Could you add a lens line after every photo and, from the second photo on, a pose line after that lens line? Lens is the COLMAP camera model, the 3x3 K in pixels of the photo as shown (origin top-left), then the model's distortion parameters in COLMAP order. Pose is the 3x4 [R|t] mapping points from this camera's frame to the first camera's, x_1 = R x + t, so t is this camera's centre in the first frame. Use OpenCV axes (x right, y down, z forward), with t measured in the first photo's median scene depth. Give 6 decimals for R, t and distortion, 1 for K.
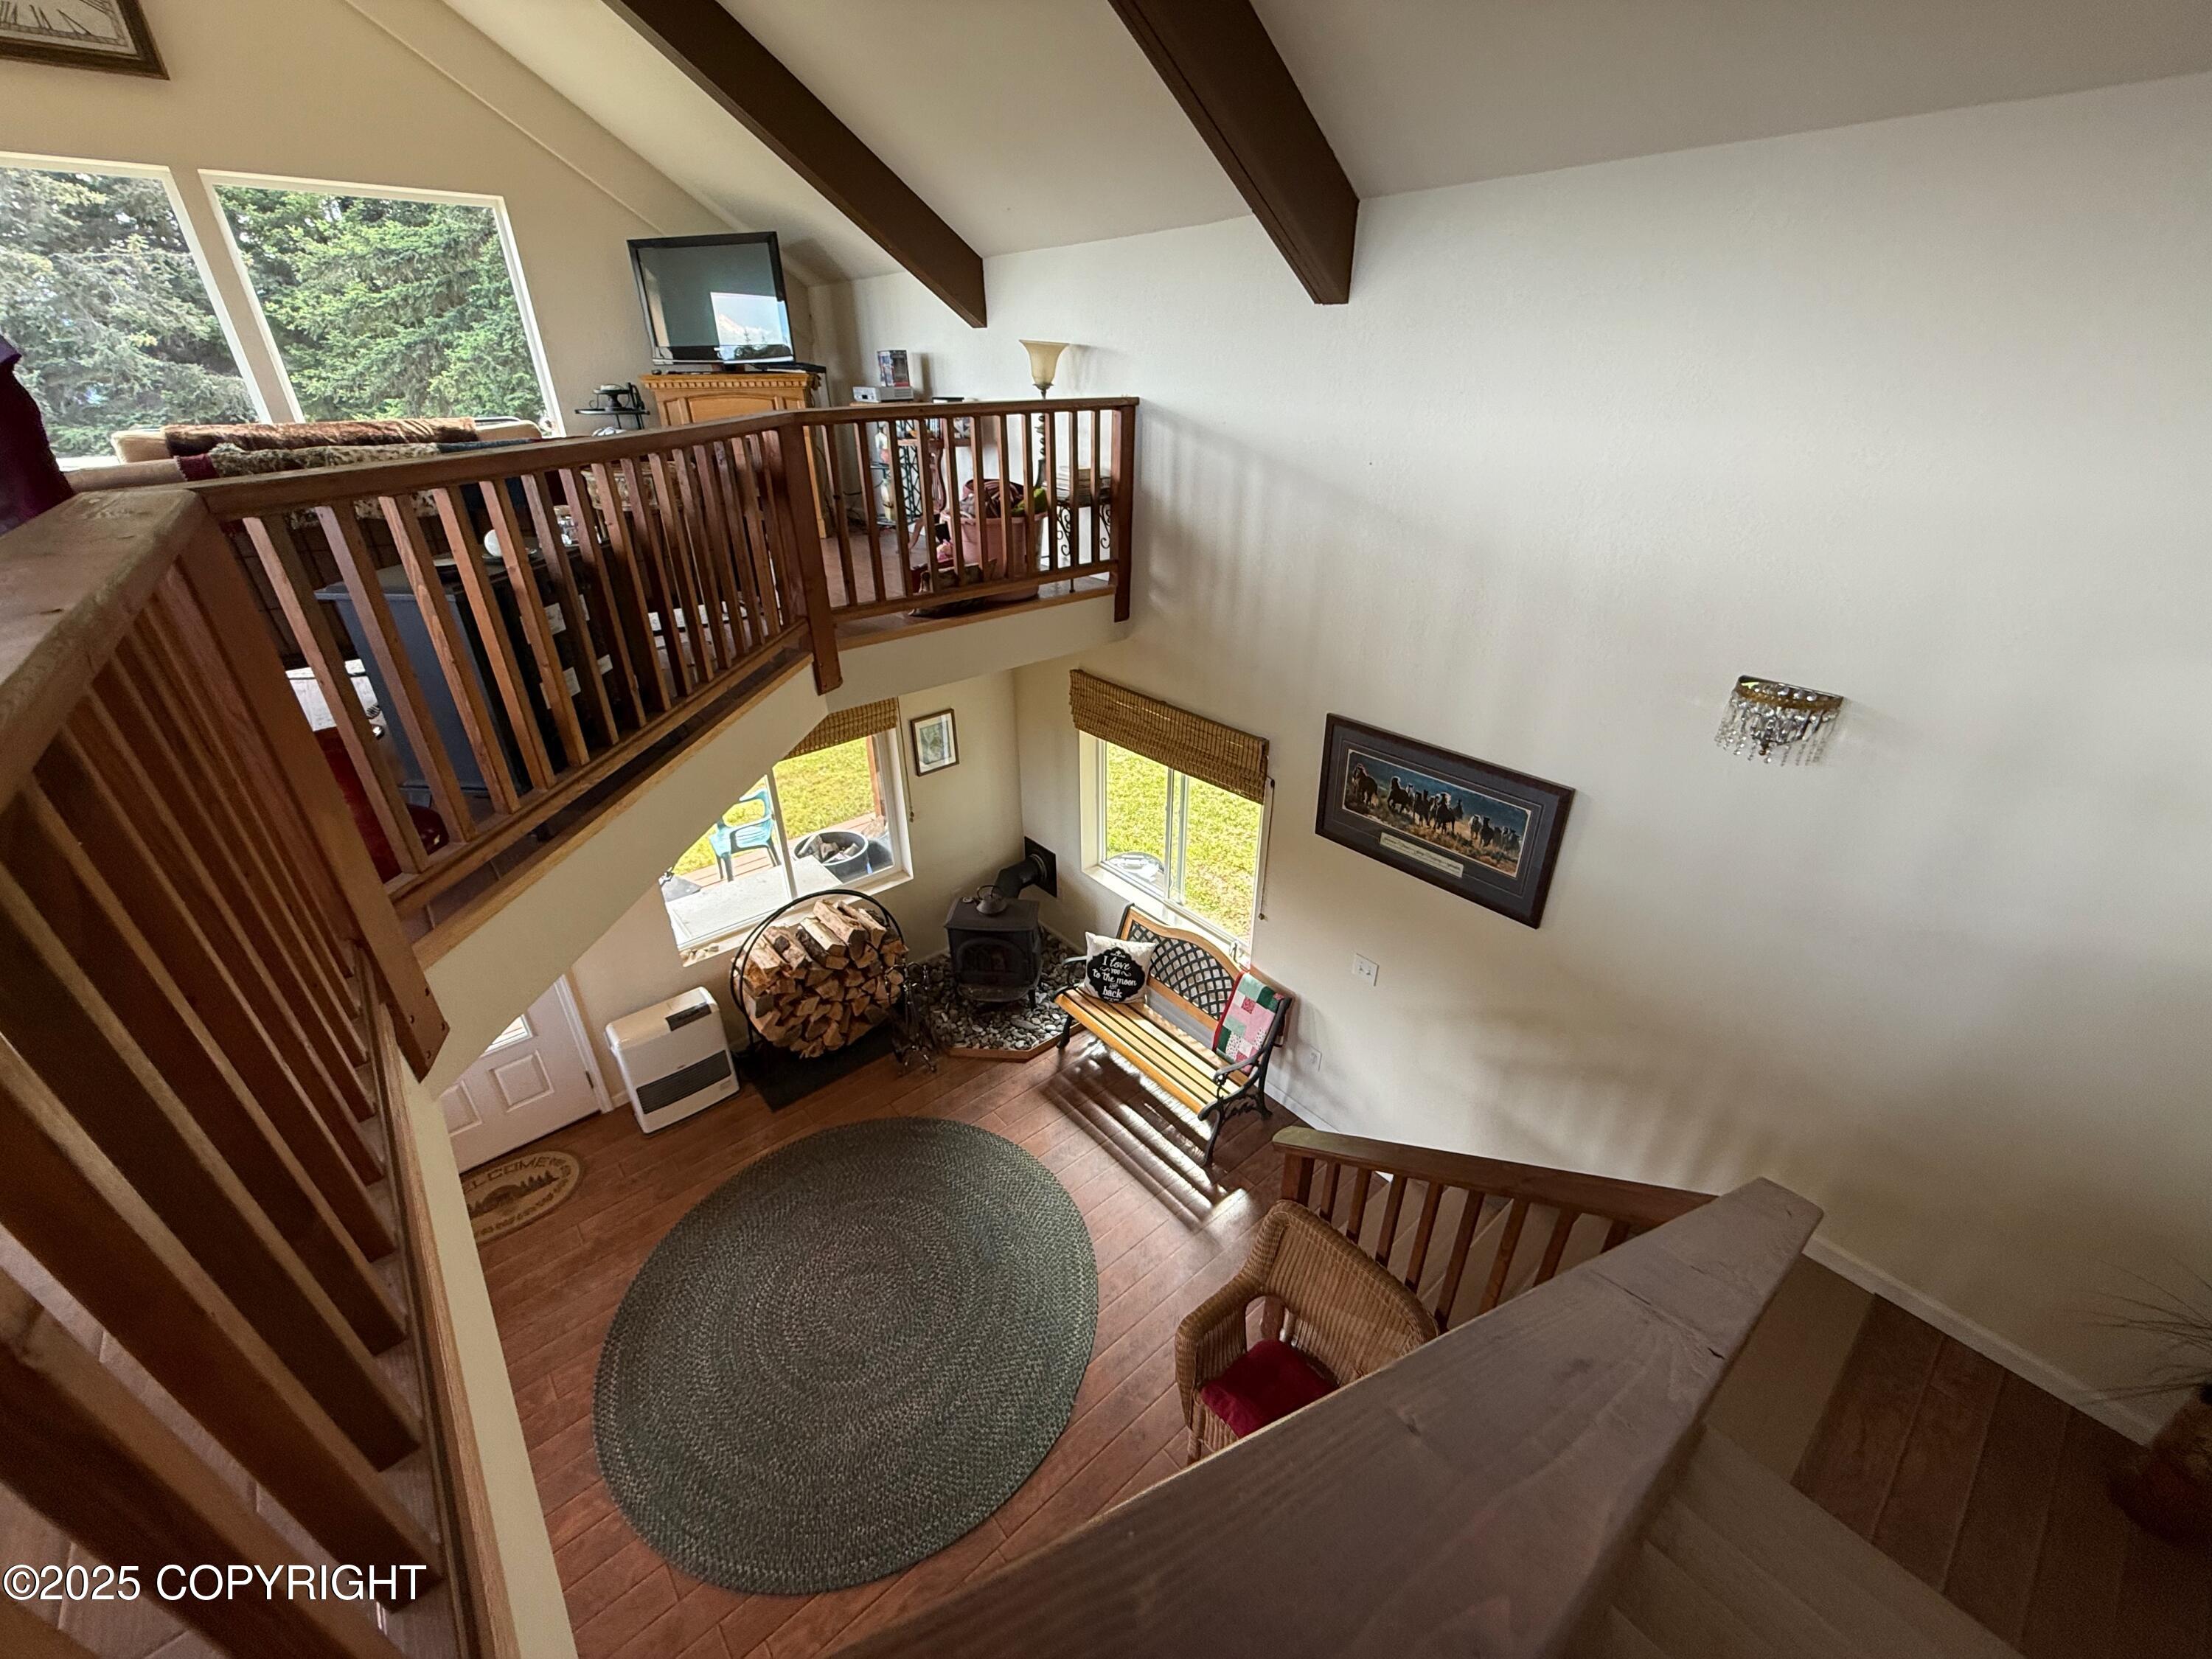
lens RADIAL K [[881.0, 0, 1106.0], [0, 881.0, 829.5], [0, 0, 1]] dist [0.000700, 0.000062]
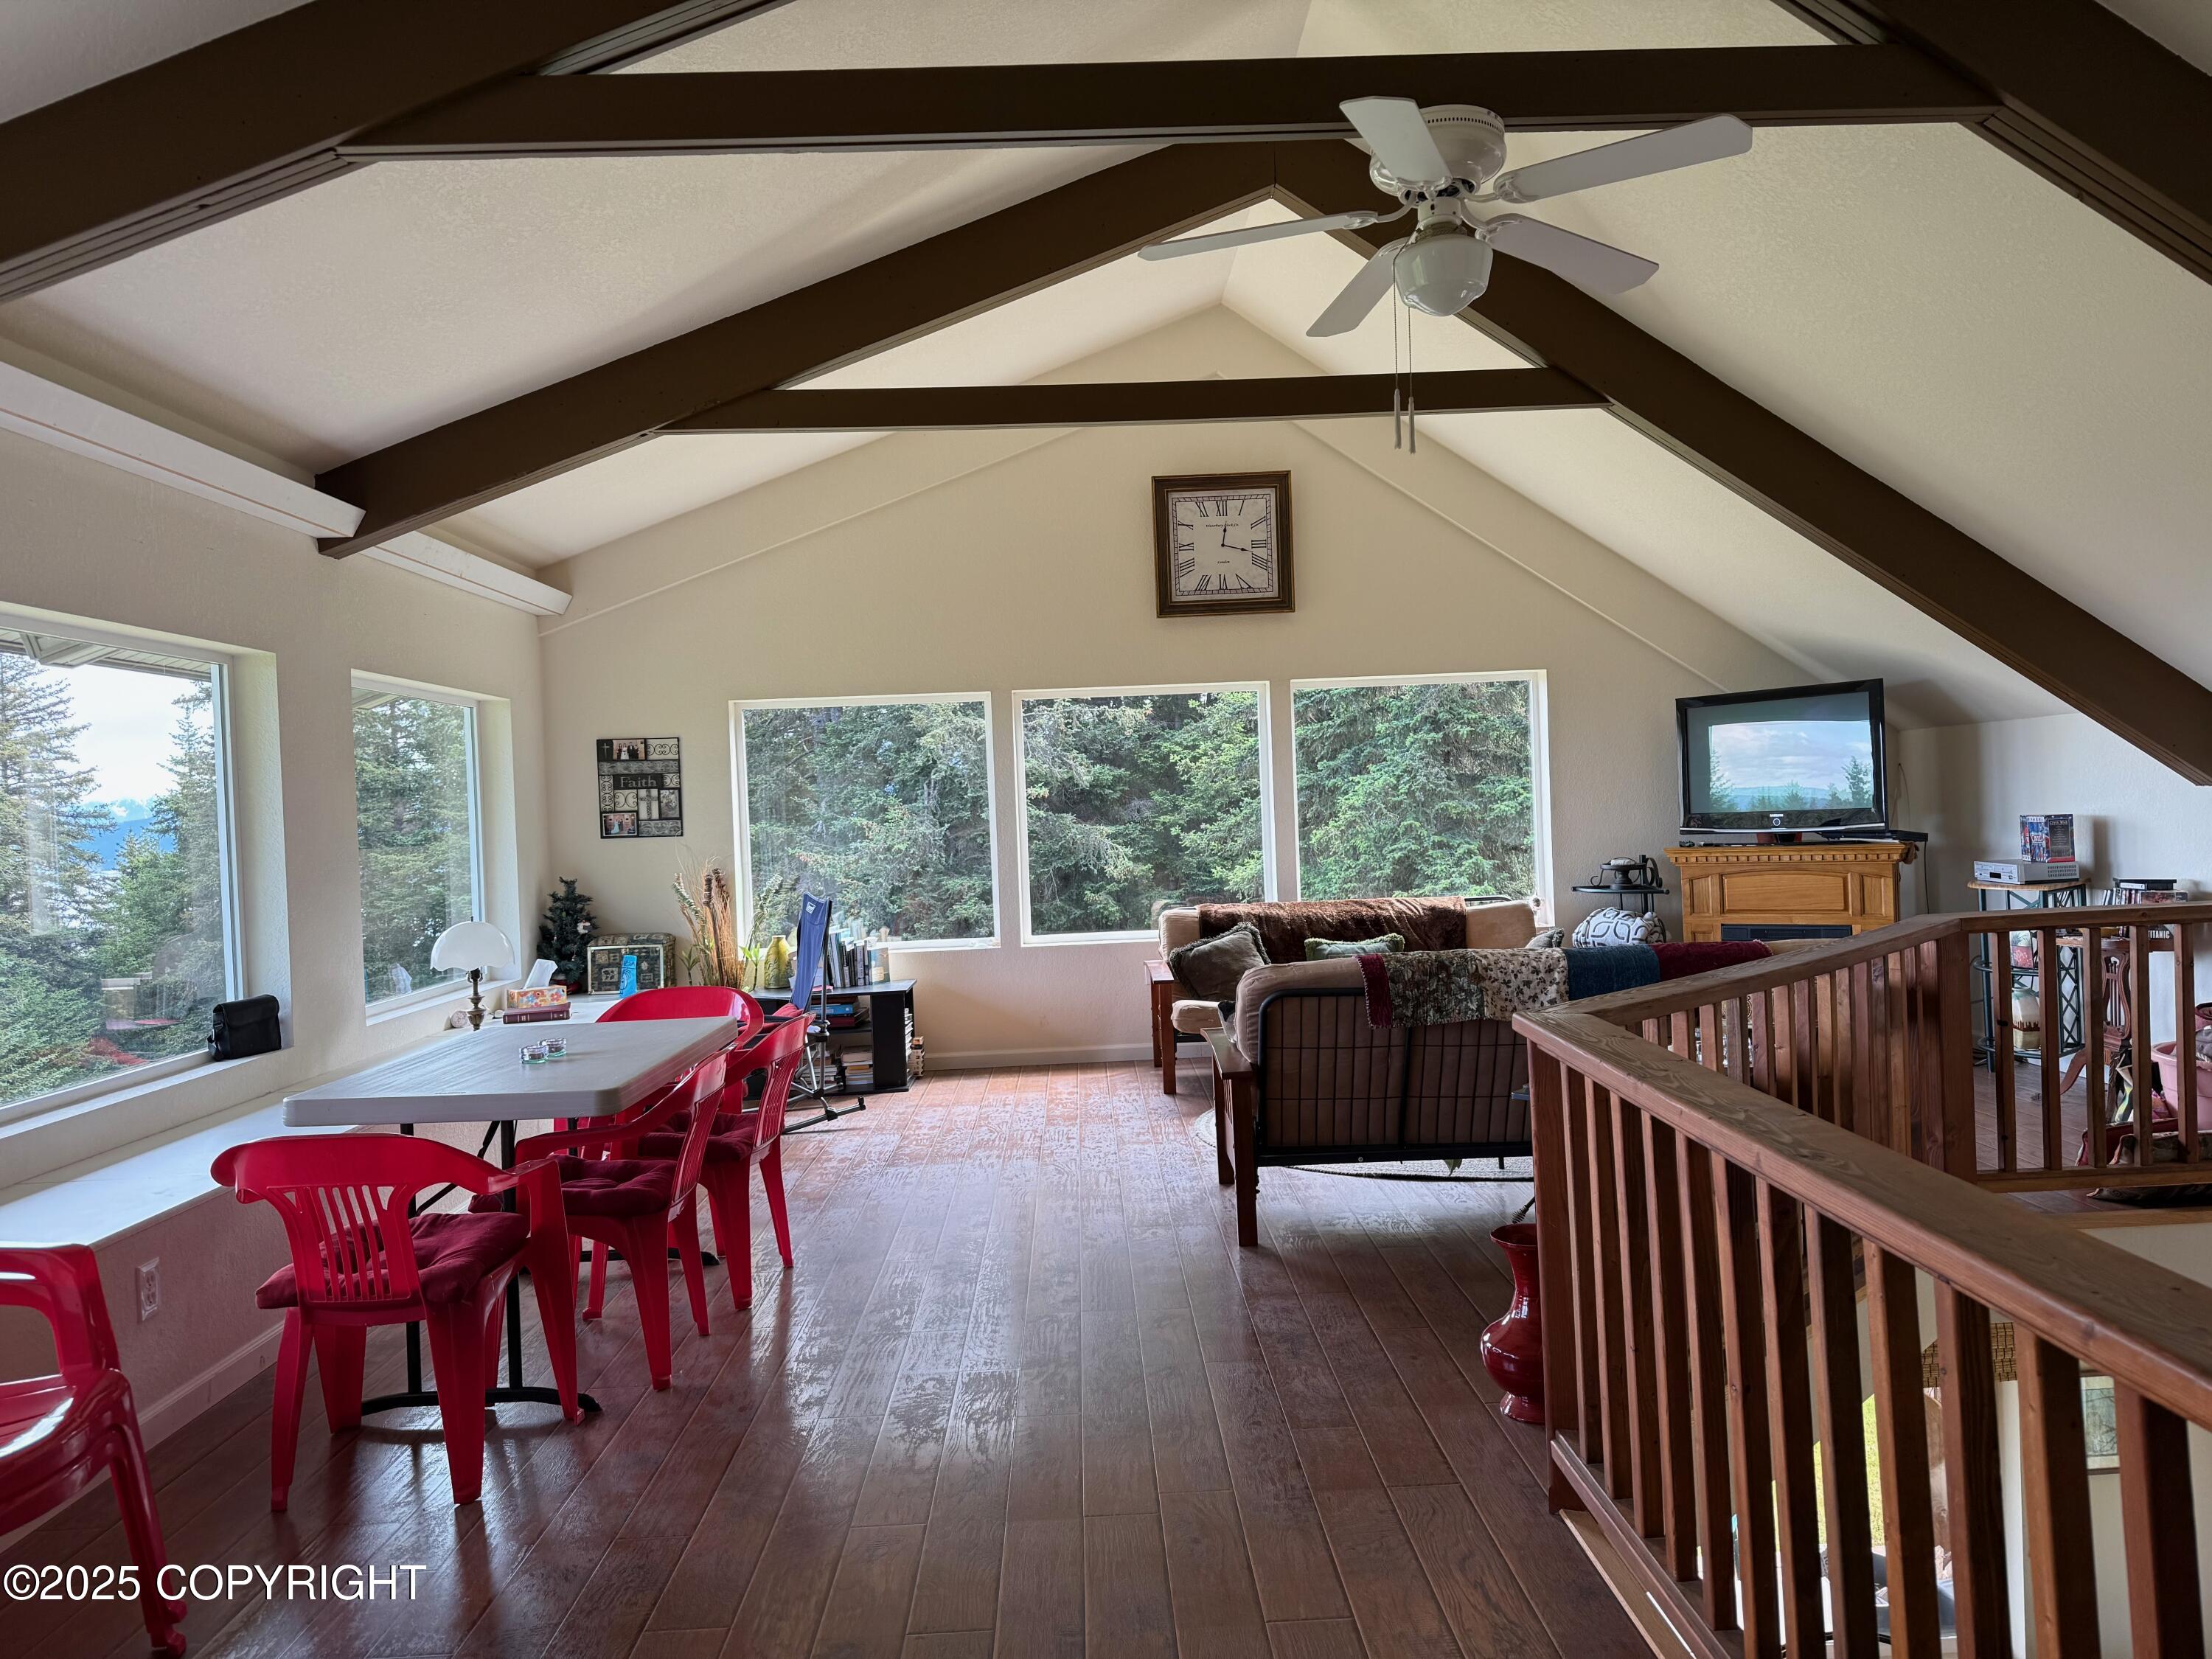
lens RADIAL K [[1563.2, 0, 1118.2], [0, 1563.2, 818.8], [0, 0, 1]] dist [0.129417, -0.157343]
pose [[0.786178, -0.016988, -0.617767, -0.040451], [-0.258801, 0.898698, -0.354067, 0.085066], [0.561201, 0.438238, 0.702140, -0.272287]]
